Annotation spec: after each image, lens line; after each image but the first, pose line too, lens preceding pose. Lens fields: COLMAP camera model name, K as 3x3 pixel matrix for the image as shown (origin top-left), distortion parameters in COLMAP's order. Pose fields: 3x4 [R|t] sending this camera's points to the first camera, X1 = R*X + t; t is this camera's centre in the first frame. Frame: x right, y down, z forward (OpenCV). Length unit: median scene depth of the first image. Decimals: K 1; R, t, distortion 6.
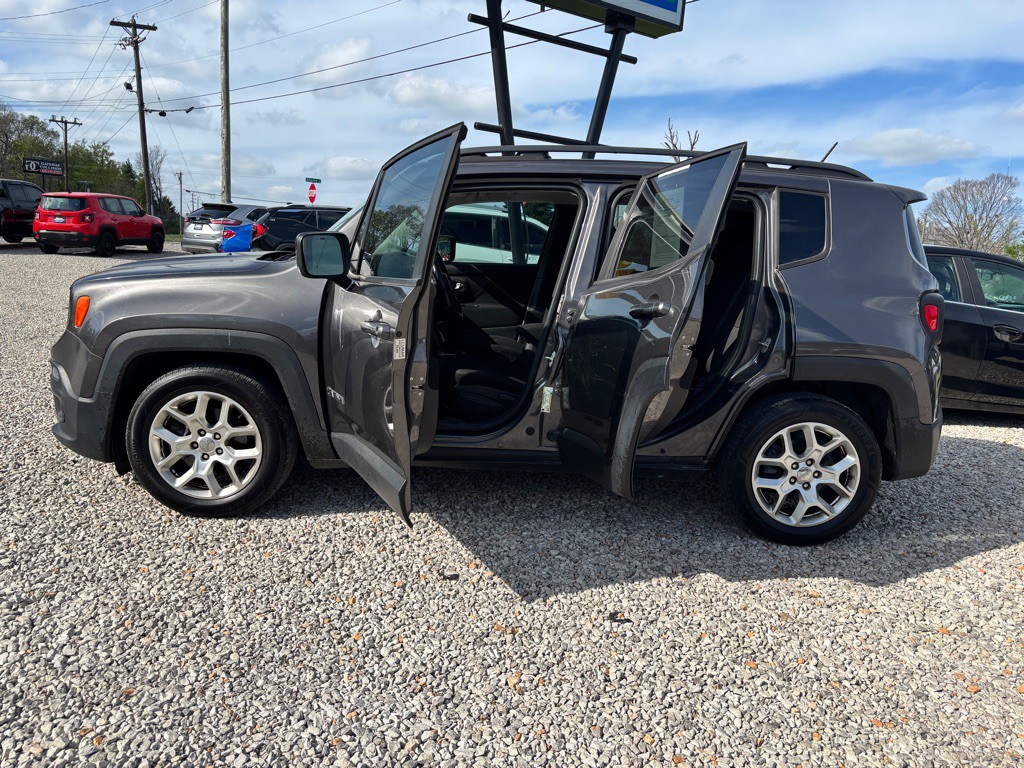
lens RADIAL K [[767.5, 0, 509.3], [0, 767.5, 393.9], [0, 0, 1]] dist [0.006087, 0.003455]
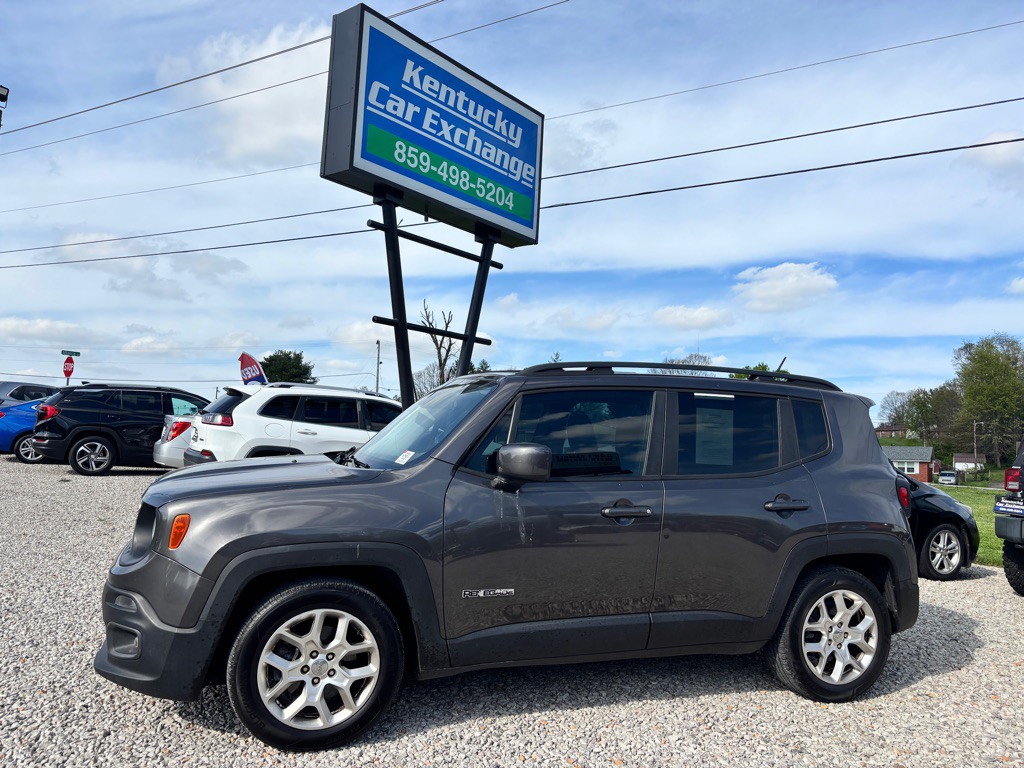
lens RADIAL K [[767.5, 0, 509.3], [0, 767.5, 393.9], [0, 0, 1]] dist [0.006087, 0.003455]
pose [[0.949535, -0.001873, 0.313657, -0.467078], [0.069929, 0.976078, -0.205866, -0.050016], [-0.305768, 0.217411, 0.926951, -0.011090]]
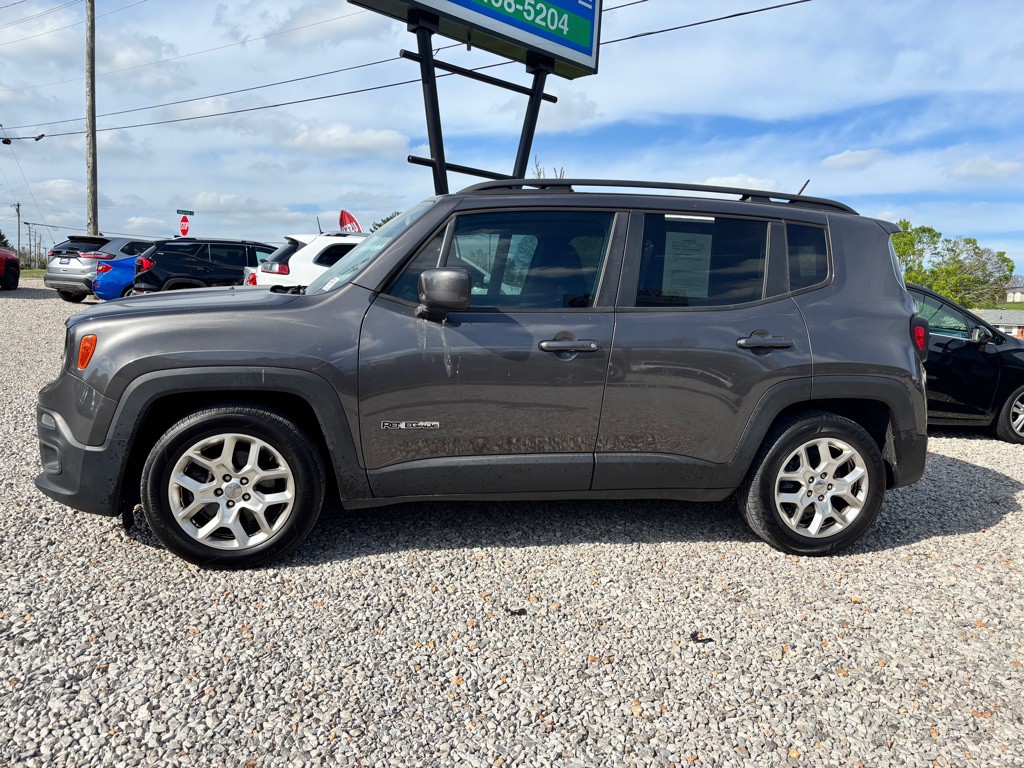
lens RADIAL K [[768.1, 0, 512.0], [0, 768.1, 384.0], [0, 0, 1]] dist [0.003746, 0.005953]
pose [[0.985420, -0.033242, 0.166863, -0.211172], [0.042030, 0.997893, -0.049418, -0.002922], [-0.164869, 0.055710, 0.984741, 0.017619]]
